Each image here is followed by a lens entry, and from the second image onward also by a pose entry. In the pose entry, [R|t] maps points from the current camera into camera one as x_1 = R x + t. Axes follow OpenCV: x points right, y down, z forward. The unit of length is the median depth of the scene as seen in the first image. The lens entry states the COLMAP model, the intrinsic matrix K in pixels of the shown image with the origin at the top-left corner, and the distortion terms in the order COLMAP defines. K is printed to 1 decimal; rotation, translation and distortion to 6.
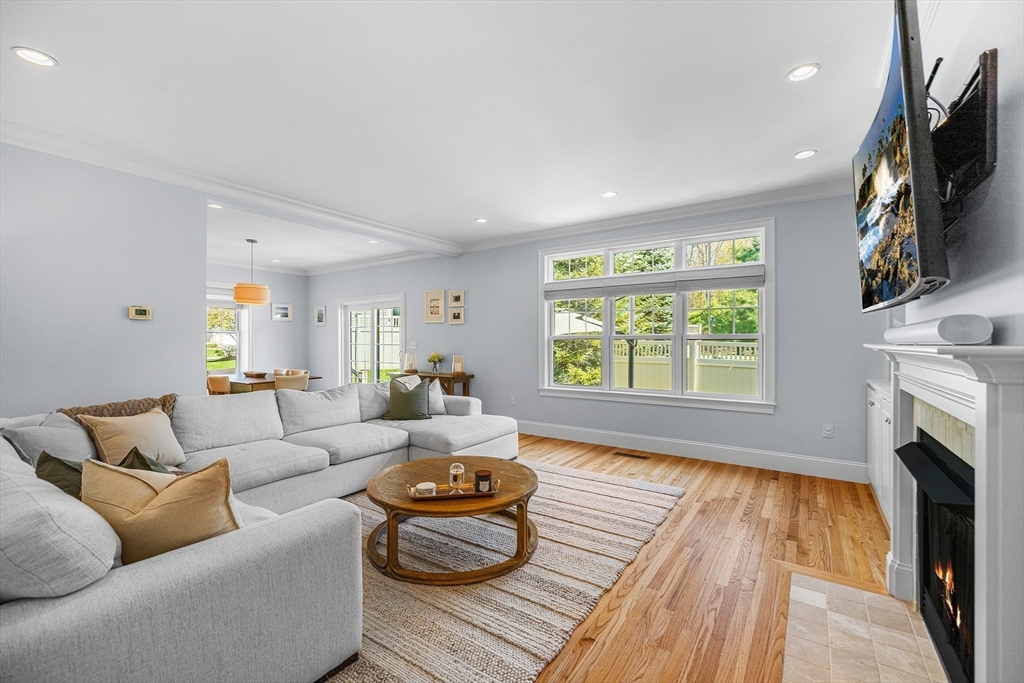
lens RADIAL K [[437.6, 0, 516.3], [0, 437.6, 340.7], [0, 0, 1]] dist [-0.000486, -0.000152]
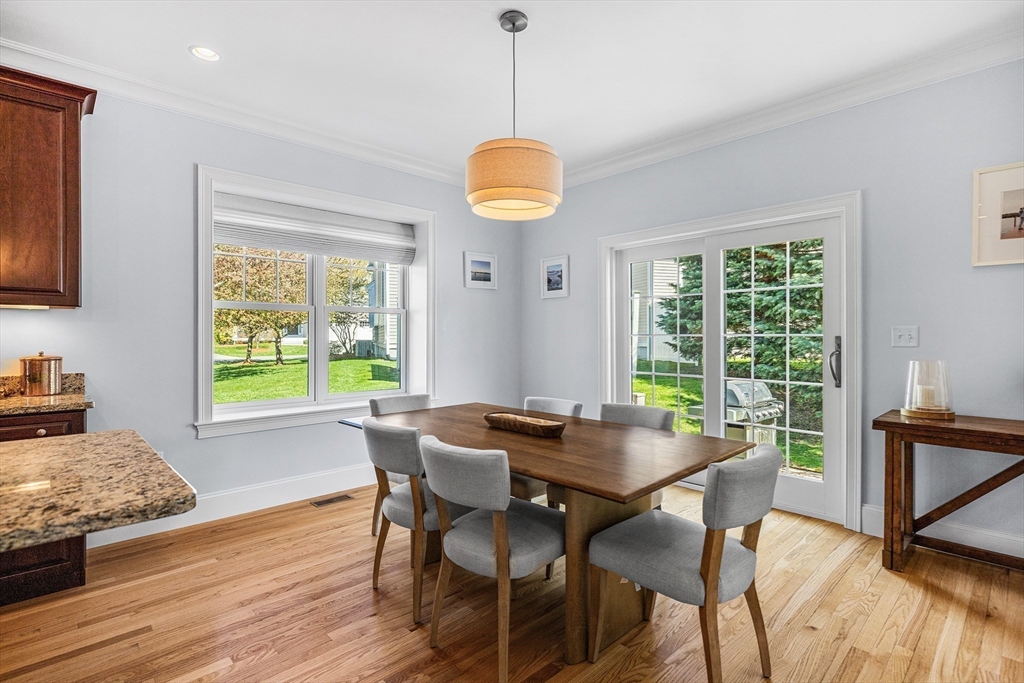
lens RADIAL K [[490.8, 0, 511.9], [0, 490.8, 336.8], [0, 0, 1]] dist [-0.003387, -0.000659]
pose [[0.977408, -0.000065, -0.211361, -0.494770], [0.000125, 1.000000, 0.000269, 0.012033], [0.211361, -0.000289, 0.977408, 0.597119]]
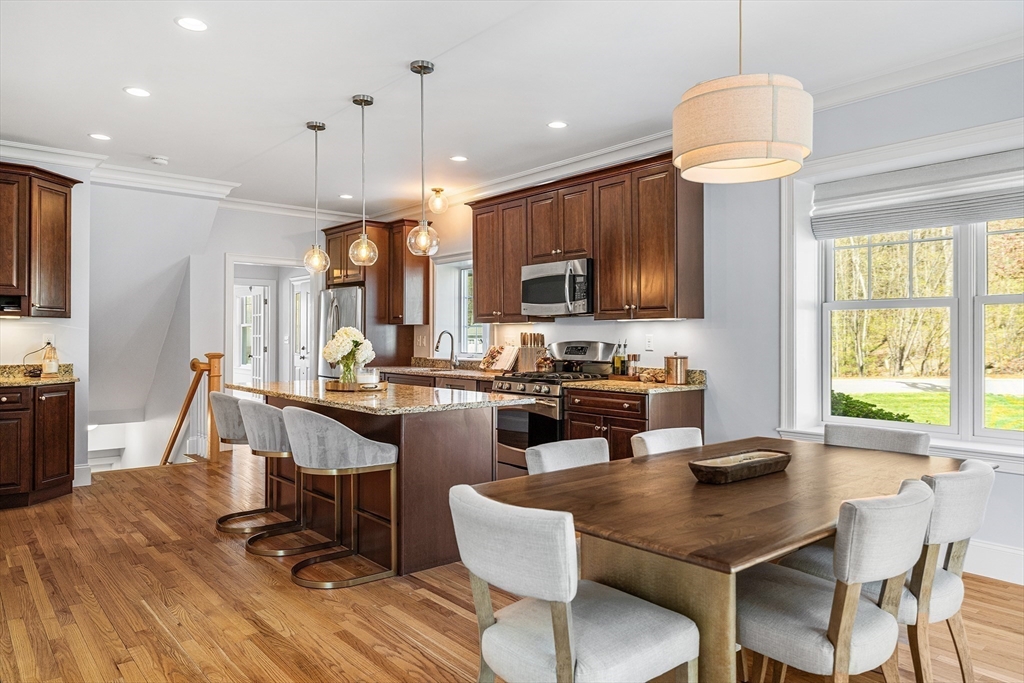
lens RADIAL K [[679.4, 0, 515.0], [0, 679.4, 336.2], [0, 0, 1]] dist [-0.000568, -0.000522]
pose [[-0.272737, -0.001163, -0.962088, -0.199237], [-0.002872, 0.999996, -0.000395, 0.007957], [0.962084, 0.002655, -0.272739, 0.926121]]
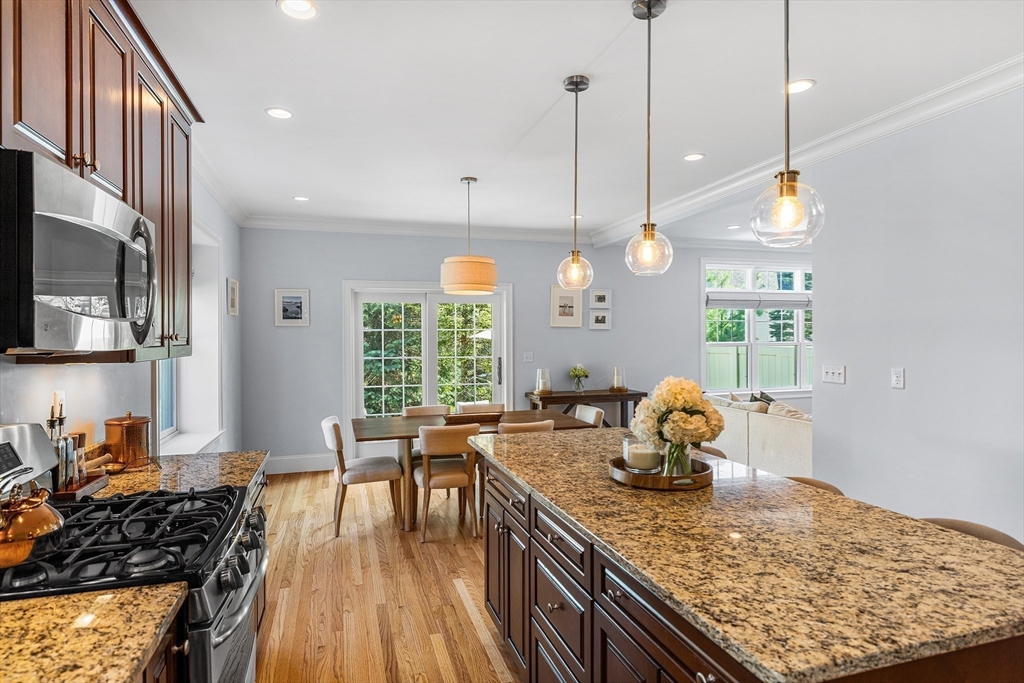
lens RADIAL K [[551.6, 0, 505.3], [0, 551.6, 342.3], [0, 0, 1]] dist [0.001460, 0.000664]
pose [[0.628279, -0.008437, 0.777942, -1.057073], [0.006162, 0.999964, 0.005868, -0.021297], [-0.777964, 0.001107, 0.628308, 0.487368]]
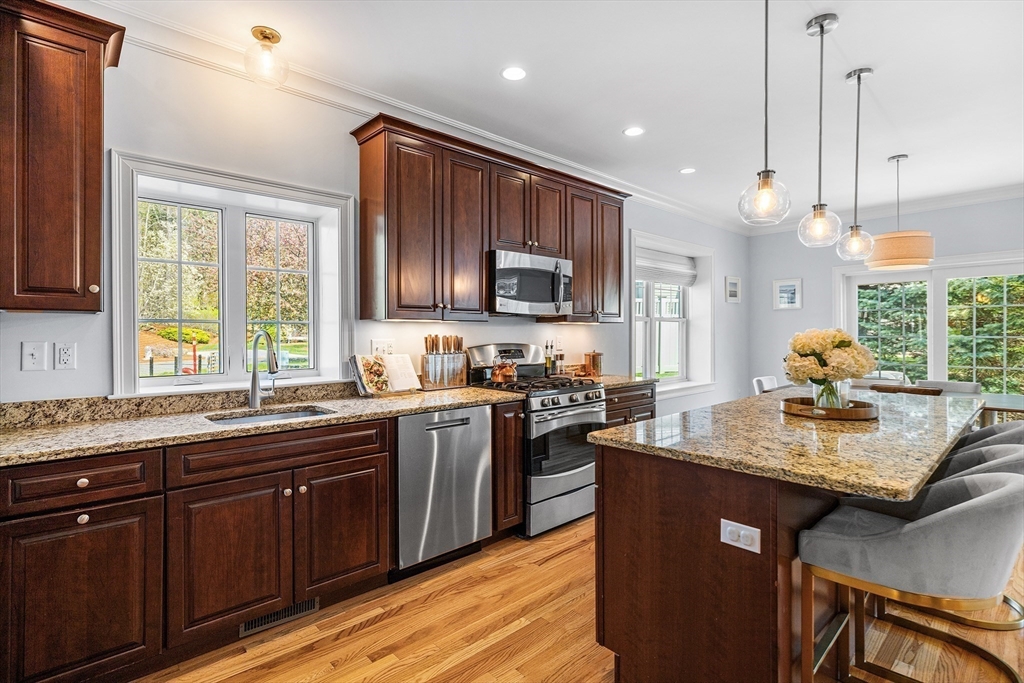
lens RADIAL K [[490.8, 0, 511.9], [0, 490.8, 336.8], [0, 0, 1]] dist [-0.003387, -0.000659]
pose [[0.973179, -0.001702, -0.230044, -0.891392], [0.002818, 0.999986, 0.004521, 0.003303], [0.230033, -0.005048, 0.973170, 0.242120]]
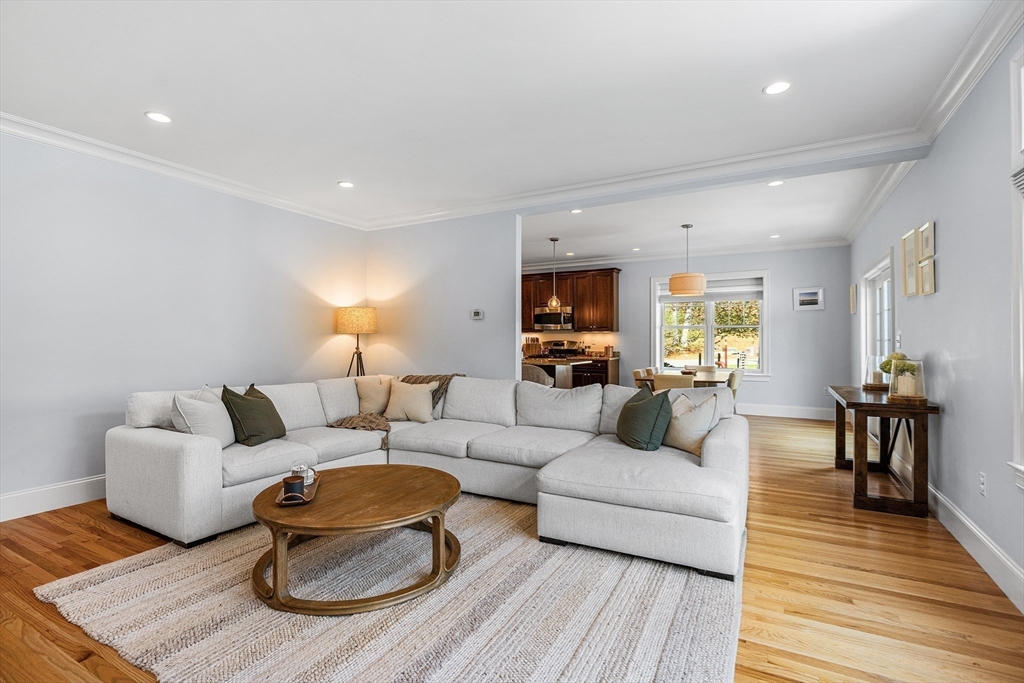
lens RADIAL K [[490.8, 0, 511.9], [0, 490.8, 336.8], [0, 0, 1]] dist [-0.003387, -0.000659]
pose [[0.103173, -0.002109, -0.994661, 0.355371], [-0.000262, 0.999998, -0.002148, 0.005675], [0.994663, 0.000482, 0.103172, 0.496849]]
